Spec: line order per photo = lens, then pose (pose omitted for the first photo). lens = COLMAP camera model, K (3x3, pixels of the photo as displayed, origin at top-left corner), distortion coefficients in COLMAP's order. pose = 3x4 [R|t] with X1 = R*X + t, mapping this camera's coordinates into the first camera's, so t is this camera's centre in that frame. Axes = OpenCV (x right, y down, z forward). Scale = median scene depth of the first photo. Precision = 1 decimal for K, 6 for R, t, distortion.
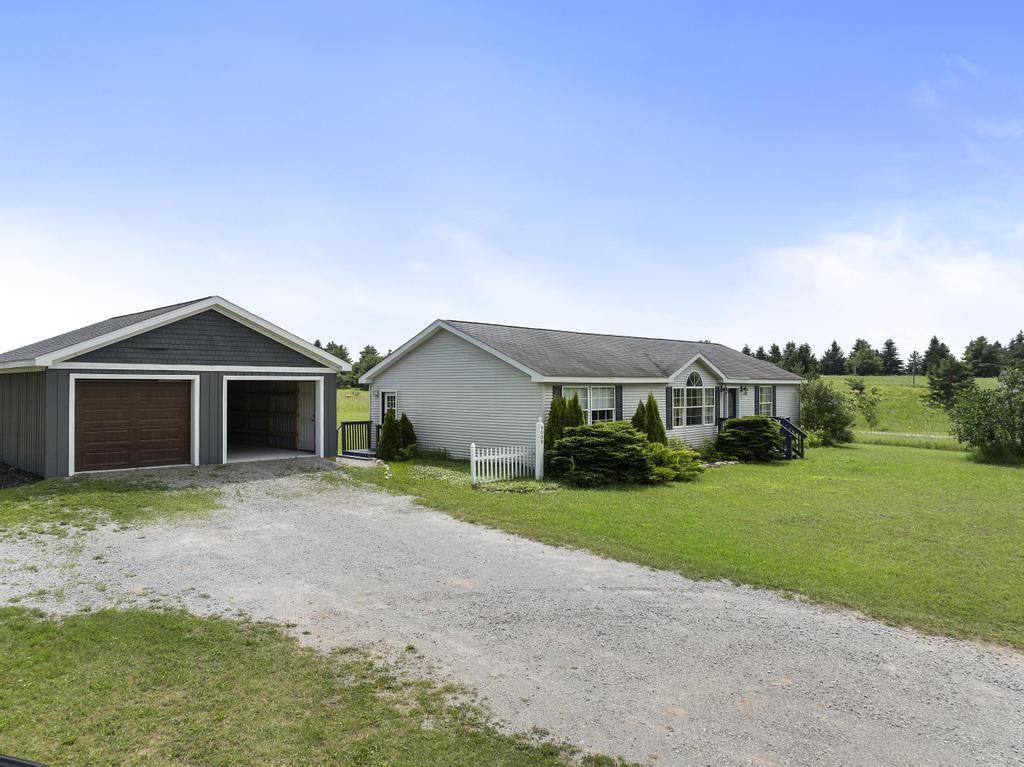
lens RADIAL K [[715.8, 0, 512.0], [0, 715.8, 383.5], [0, 0, 1]] dist [-0.021679, -0.000055]
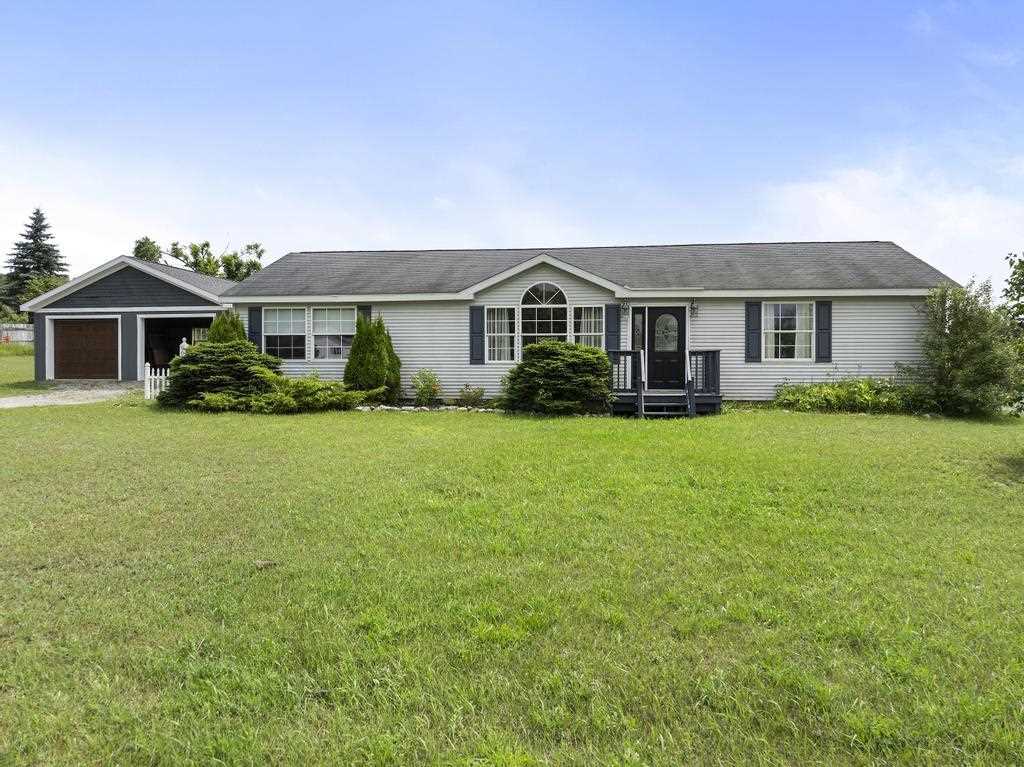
lens RADIAL K [[715.8, 0, 512.0], [0, 715.8, 383.5], [0, 0, 1]] dist [-0.021679, -0.000055]
pose [[0.589913, 0.020522, -0.807206, 0.926484], [0.003257, 0.999608, 0.027793, 0.070889], [0.807460, -0.019025, 0.589616, 0.662083]]
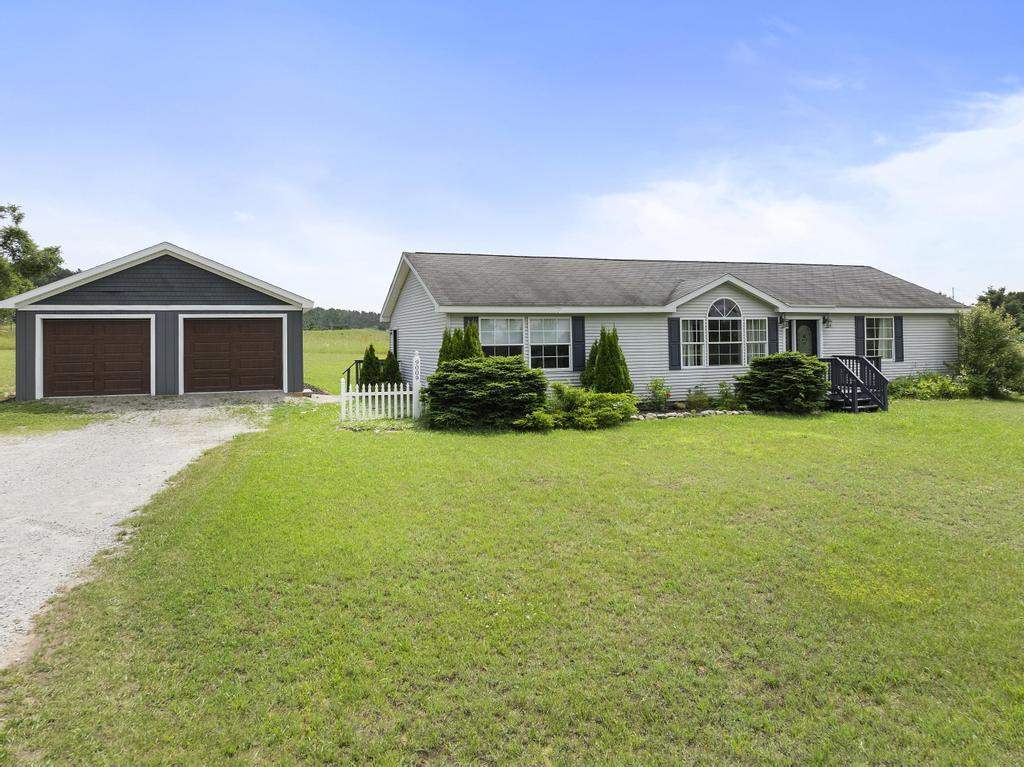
lens RADIAL K [[742.5, 0, 514.1], [0, 742.5, 341.5], [0, 0, 1]] dist [-0.035109, 0.003645]
pose [[0.898204, -0.009103, -0.439485, 0.475282], [0.014413, 0.999858, 0.008747, 0.024225], [0.439343, -0.014191, 0.898207, 0.176743]]
